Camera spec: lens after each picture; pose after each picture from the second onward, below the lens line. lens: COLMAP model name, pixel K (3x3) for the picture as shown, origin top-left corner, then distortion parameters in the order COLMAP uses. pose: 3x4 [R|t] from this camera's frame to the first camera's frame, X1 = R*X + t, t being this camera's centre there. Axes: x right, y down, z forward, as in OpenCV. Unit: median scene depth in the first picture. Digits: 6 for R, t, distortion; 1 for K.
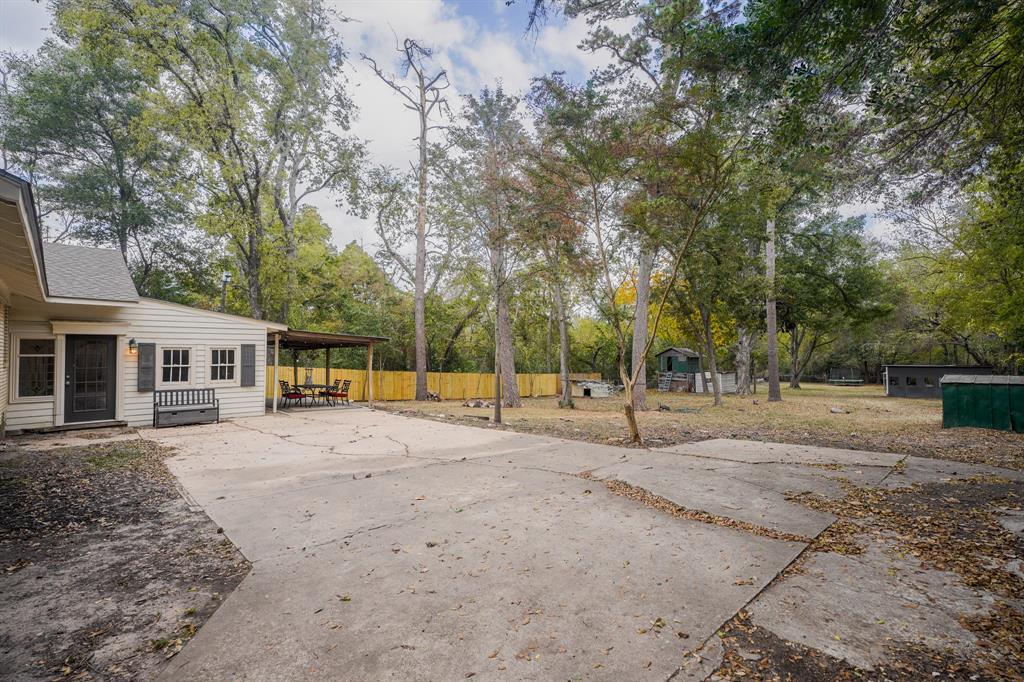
lens RADIAL K [[467.4, 0, 508.9], [0, 467.4, 337.6], [0, 0, 1]] dist [-0.004780, 0.002156]
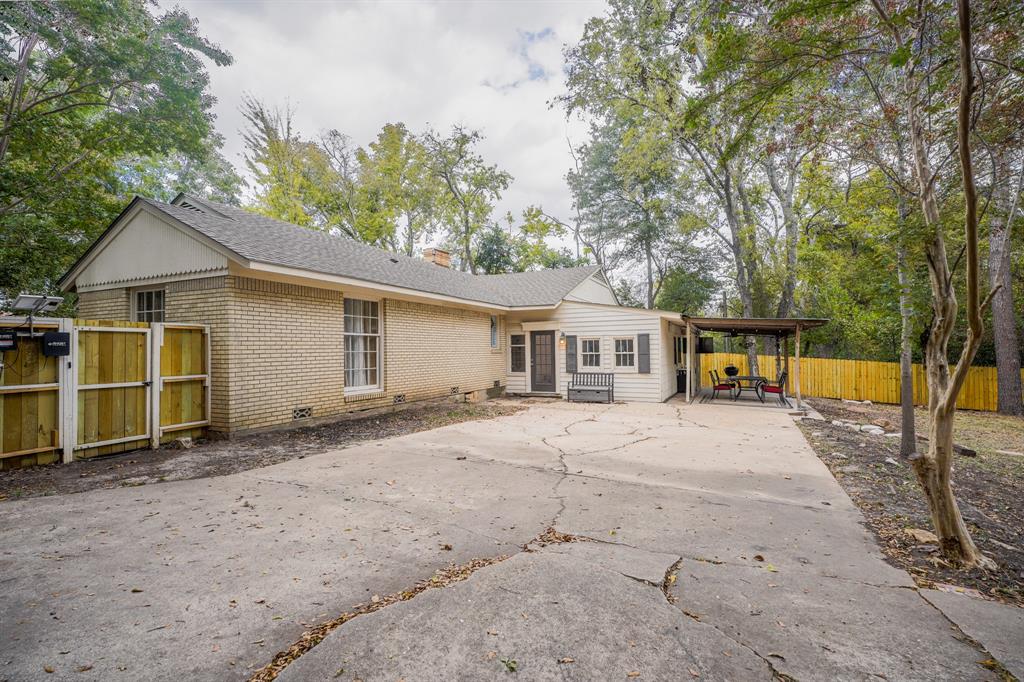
lens RADIAL K [[467.4, 0, 517.2], [0, 467.4, 343.0], [0, 0, 1]] dist [-0.004780, 0.002156]
pose [[0.351830, -0.013692, -0.935964, 0.334641], [0.042066, 0.999114, 0.001197, 0.022441], [0.935118, -0.039793, 0.352094, 0.363328]]
